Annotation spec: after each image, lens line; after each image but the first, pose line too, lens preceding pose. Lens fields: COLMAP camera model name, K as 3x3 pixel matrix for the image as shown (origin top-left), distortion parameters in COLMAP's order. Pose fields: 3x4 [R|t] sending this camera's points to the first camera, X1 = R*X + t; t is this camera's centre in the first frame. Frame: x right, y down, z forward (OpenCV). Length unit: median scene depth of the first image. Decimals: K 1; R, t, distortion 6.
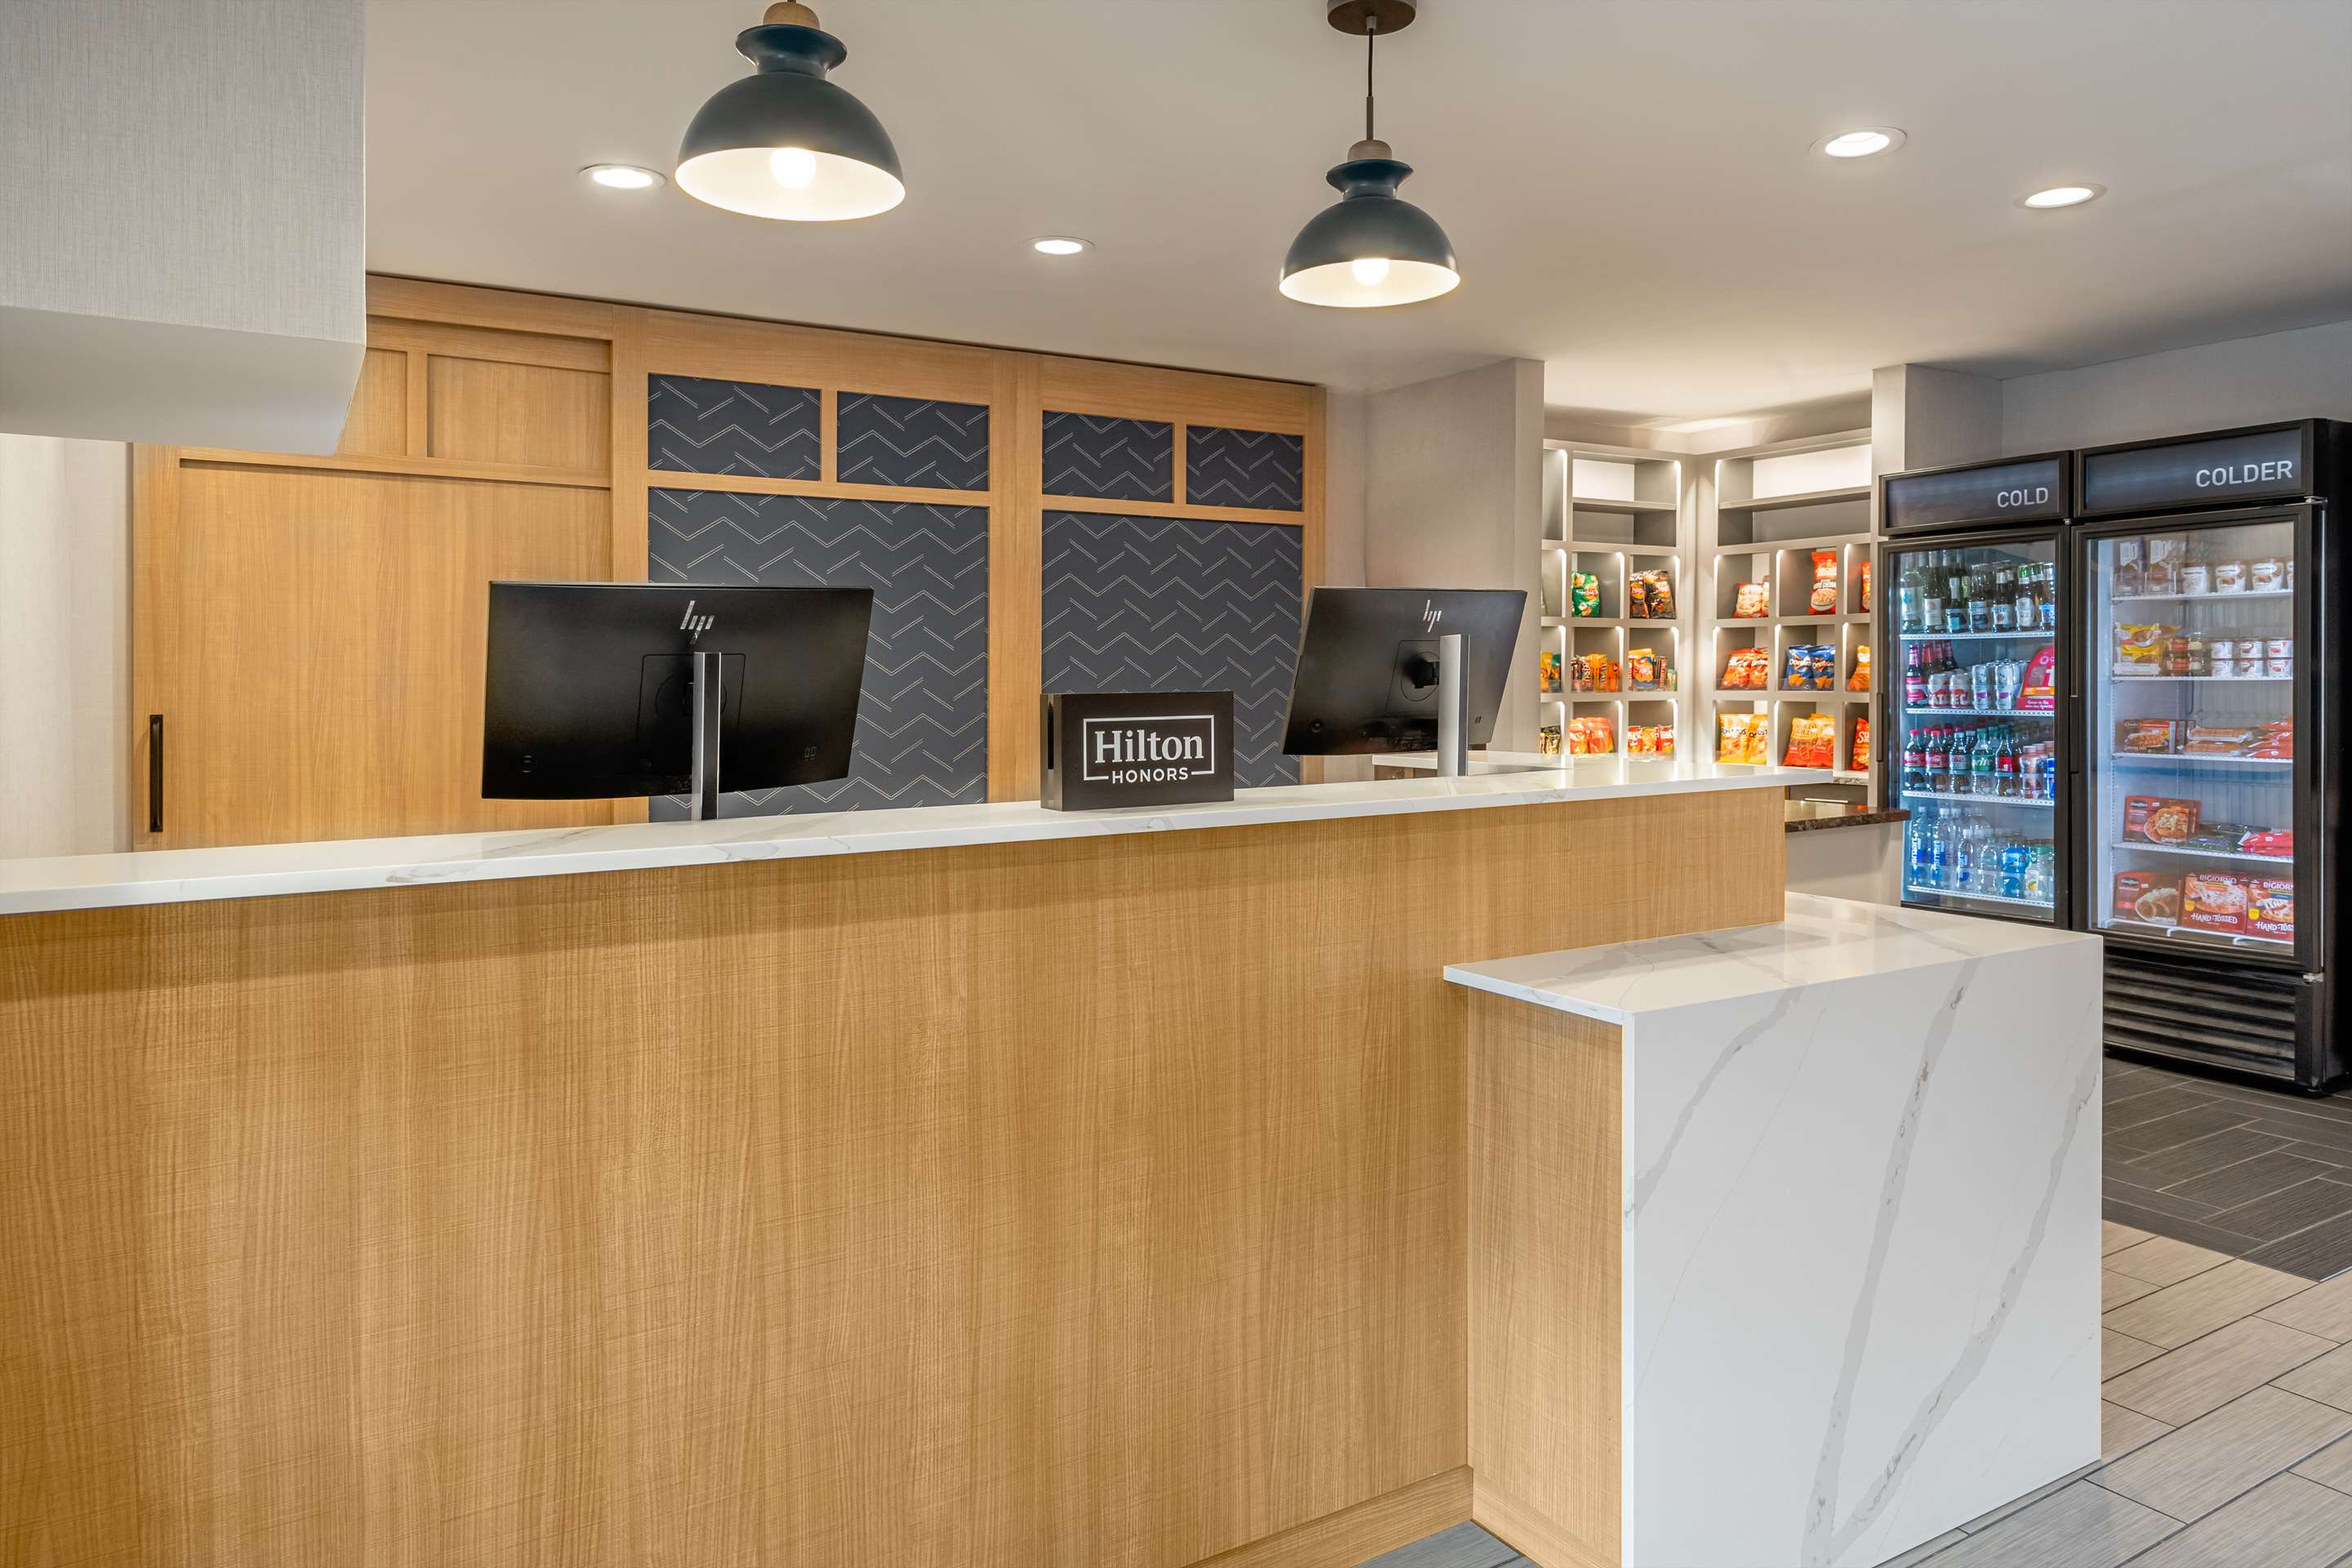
lens RADIAL K [[1478.9, 0, 1173.3], [0, 1478.9, 676.6], [0, 0, 1]] dist [0.021924, -0.000161]
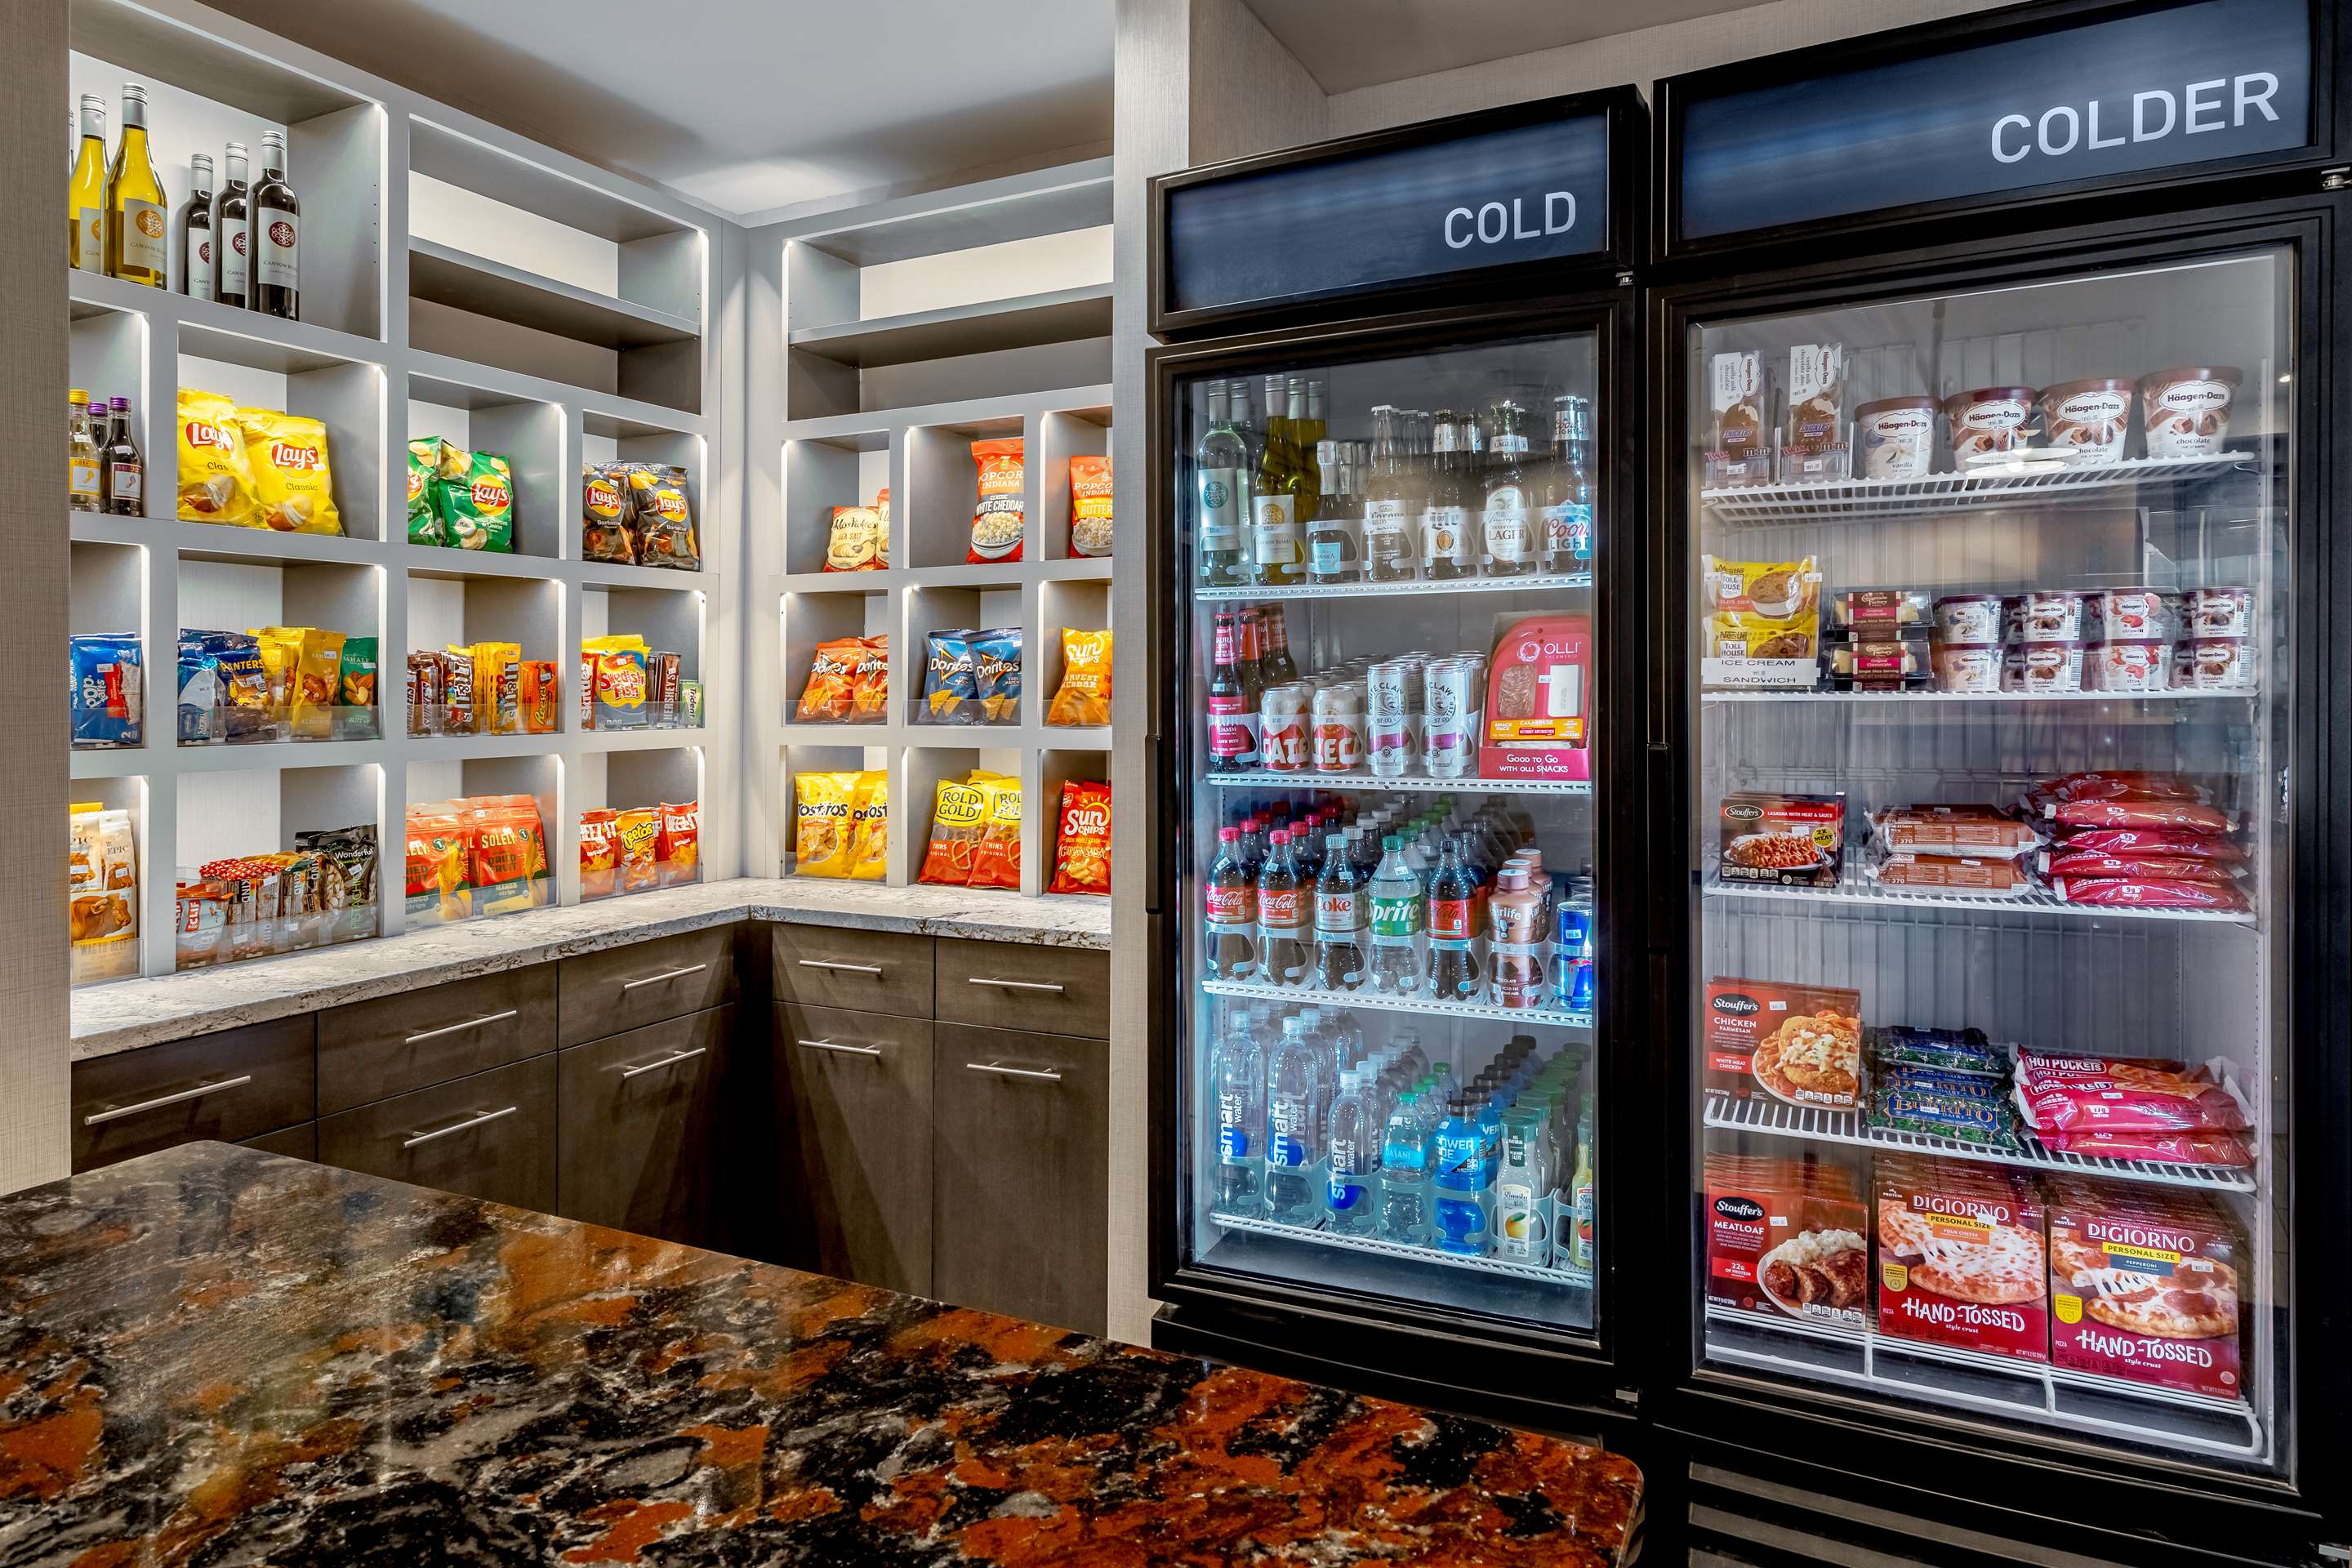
lens RADIAL K [[1412.5, 0, 1167.2], [0, 1412.5, 691.4], [0, 0, 1]] dist [-0.002812, -0.000662]
pose [[0.842249, -0.003491, 0.539077, 0.283391], [0.004982, 0.999987, -0.001309, -0.000299], [-0.539065, 0.003788, 0.842255, 0.697349]]
